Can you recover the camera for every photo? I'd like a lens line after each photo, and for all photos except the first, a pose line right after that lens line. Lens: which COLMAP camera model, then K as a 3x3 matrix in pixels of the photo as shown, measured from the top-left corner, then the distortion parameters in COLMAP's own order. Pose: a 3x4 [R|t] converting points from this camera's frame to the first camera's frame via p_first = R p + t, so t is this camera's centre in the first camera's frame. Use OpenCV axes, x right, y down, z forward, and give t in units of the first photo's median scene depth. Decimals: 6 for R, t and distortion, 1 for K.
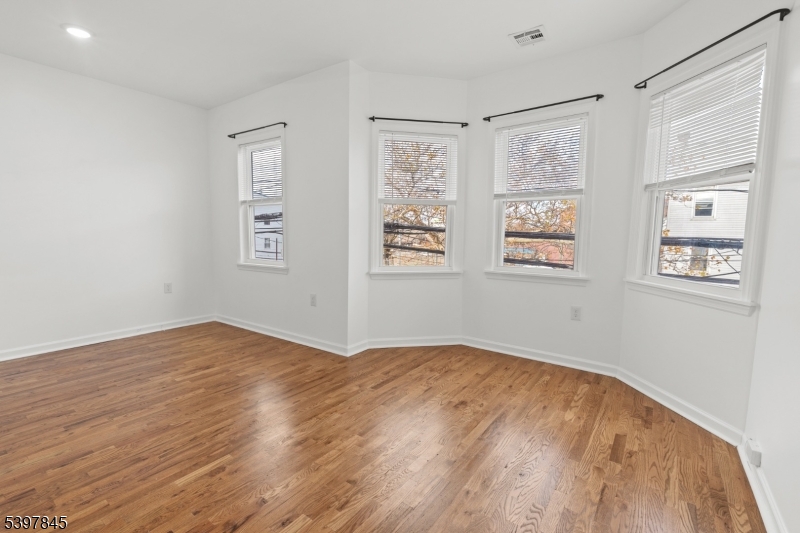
lens RADIAL K [[374.6, 0, 400.6], [0, 374.6, 252.0], [0, 0, 1]] dist [-0.007226, 0.001650]
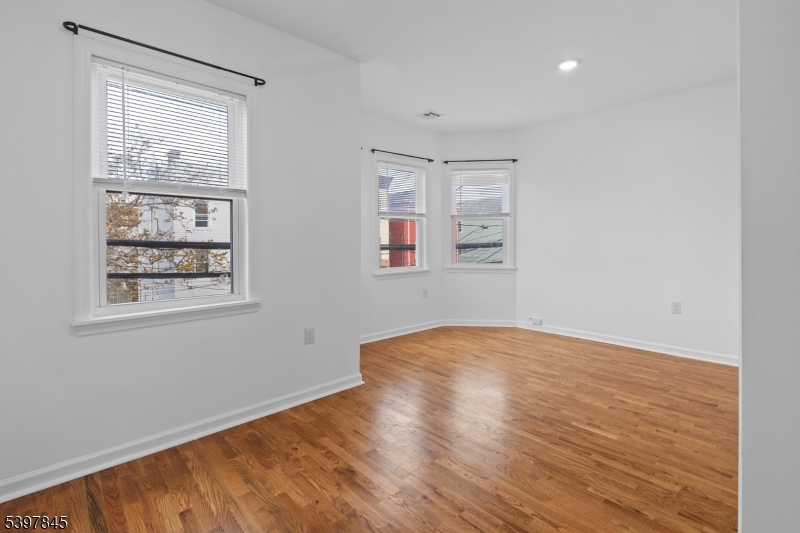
lens RADIAL K [[374.6, 0, 406.5], [0, 374.6, 239.9], [0, 0, 1]] dist [-0.007226, 0.001650]
pose [[0.193187, -0.006668, 0.981139, -1.130603], [0.060762, 0.998139, -0.005180, -0.058333], [-0.979279, 0.060617, 0.193233, 0.801004]]
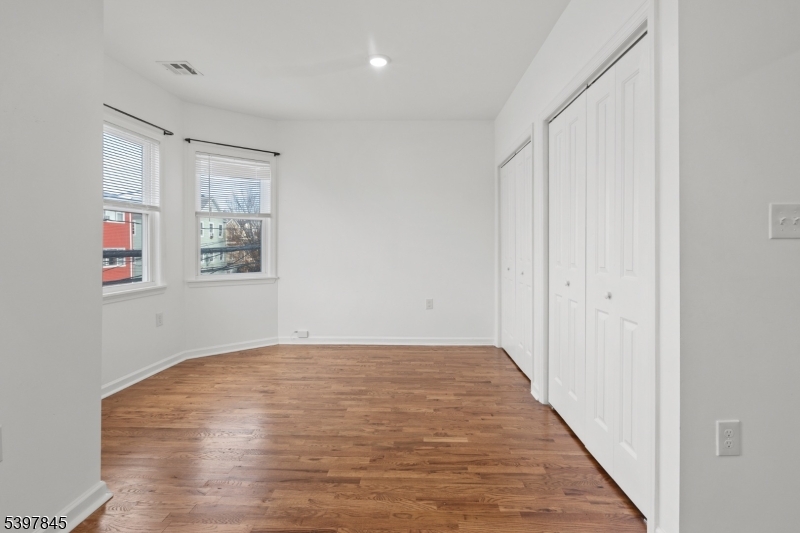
lens RADIAL K [[374.6, 0, 401.0], [0, 374.6, 245.6], [0, 0, 1]] dist [-0.007226, 0.001650]
pose [[-0.556628, -0.007912, 0.830724, -0.877422], [0.041027, 0.998473, 0.037000, -0.068231], [-0.829748, 0.054677, -0.555454, 1.062200]]
